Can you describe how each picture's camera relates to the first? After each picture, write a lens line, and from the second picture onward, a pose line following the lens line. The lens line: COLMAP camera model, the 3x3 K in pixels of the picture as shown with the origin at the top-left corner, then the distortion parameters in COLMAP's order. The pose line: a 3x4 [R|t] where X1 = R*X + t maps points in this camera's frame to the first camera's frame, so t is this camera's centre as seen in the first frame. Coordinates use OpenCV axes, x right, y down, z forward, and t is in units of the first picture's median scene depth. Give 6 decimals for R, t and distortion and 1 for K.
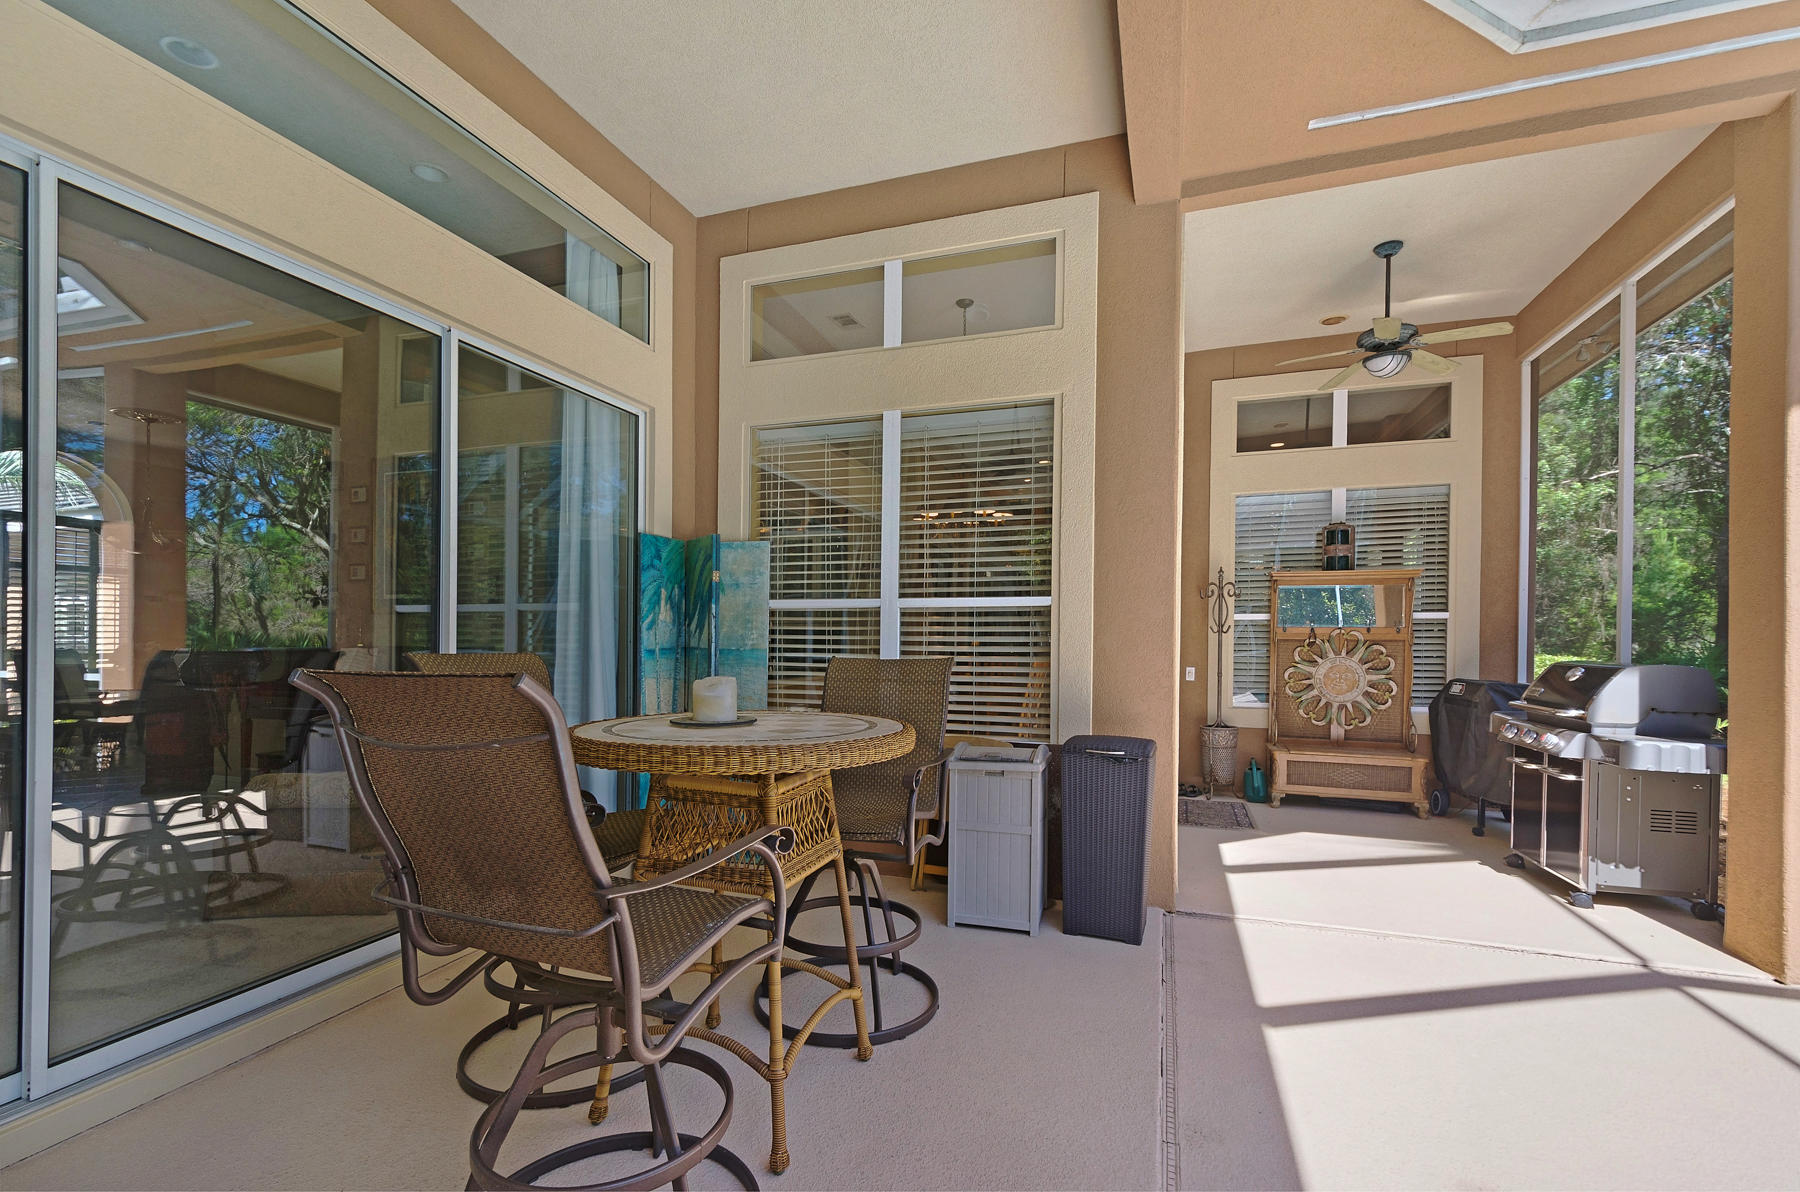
lens RADIAL K [[793.4, 0, 896.3], [0, 793.4, 646.6], [0, 0, 1]] dist [0.005476, -0.001922]
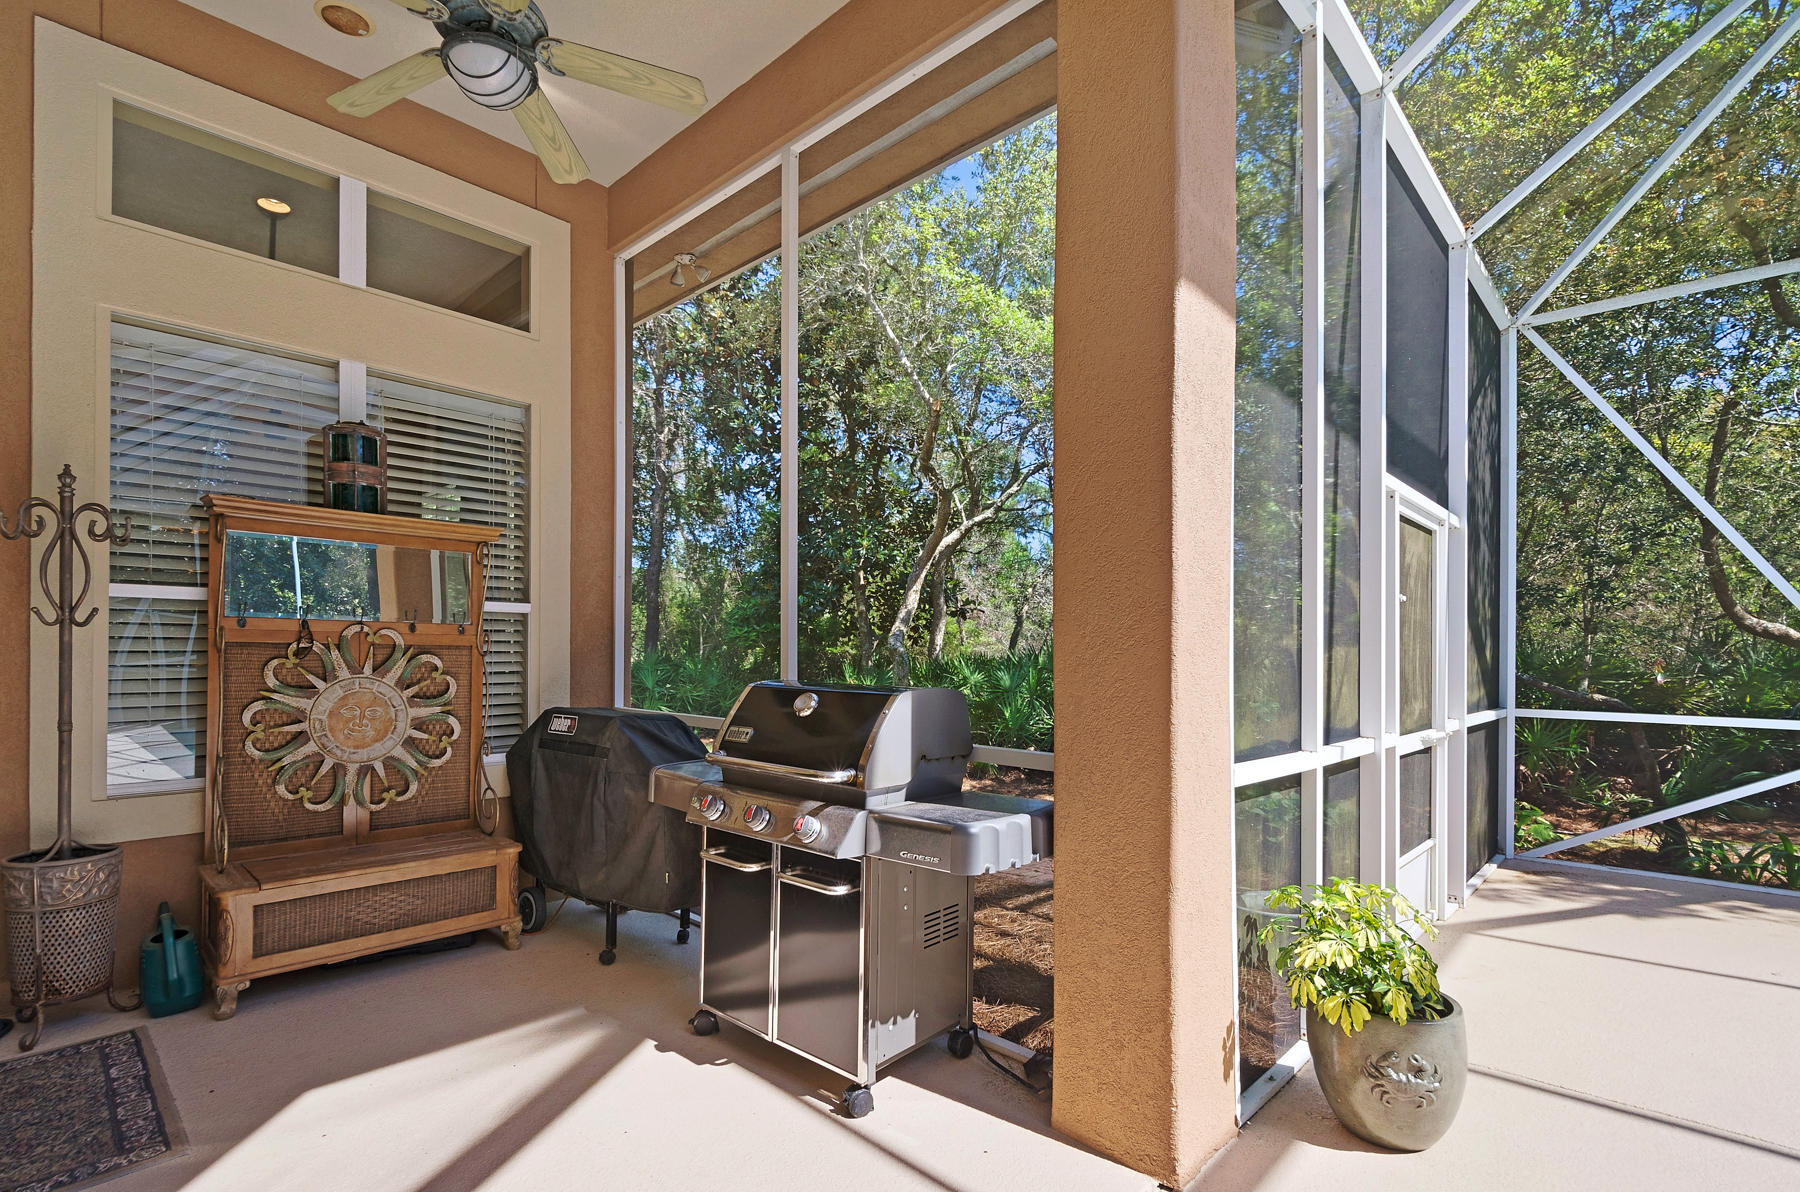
lens RADIAL K [[817.1, 0, 879.4], [0, 817.1, 657.4], [0, 0, 1]] dist [0.004340, -0.003949]
pose [[0.413257, -0.007651, 0.910582, 0.235971], [-0.000070, 0.999964, 0.008434, -0.005226], [-0.910614, -0.003549, 0.413242, 0.530380]]
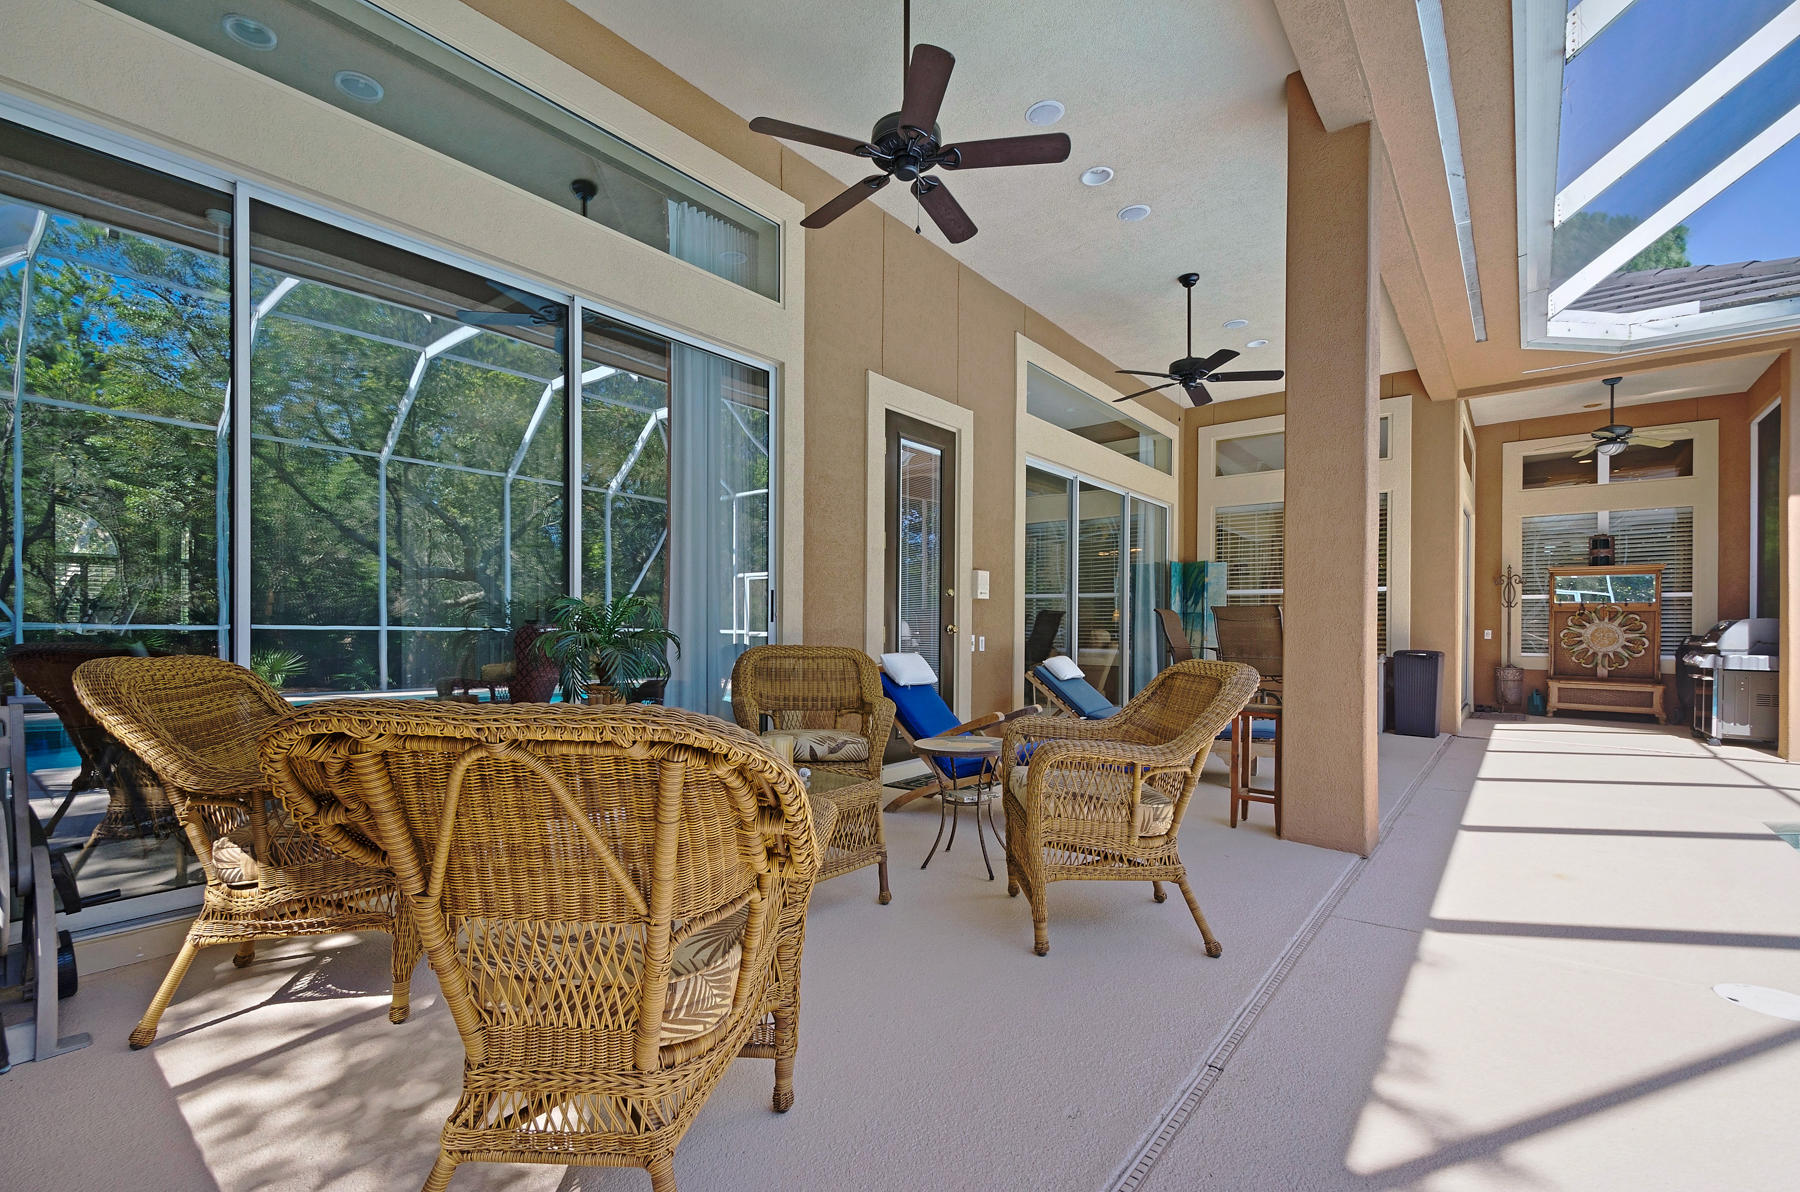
lens RADIAL K [[793.4, 0, 869.9], [0, 793.4, 617.2], [0, 0, 1]] dist [0.005476, -0.001922]
pose [[0.934069, -0.002125, -0.357087, -0.242541], [-0.006172, 0.999737, -0.022092, 0.052671], [0.357040, 0.022840, 0.933810, -1.069178]]
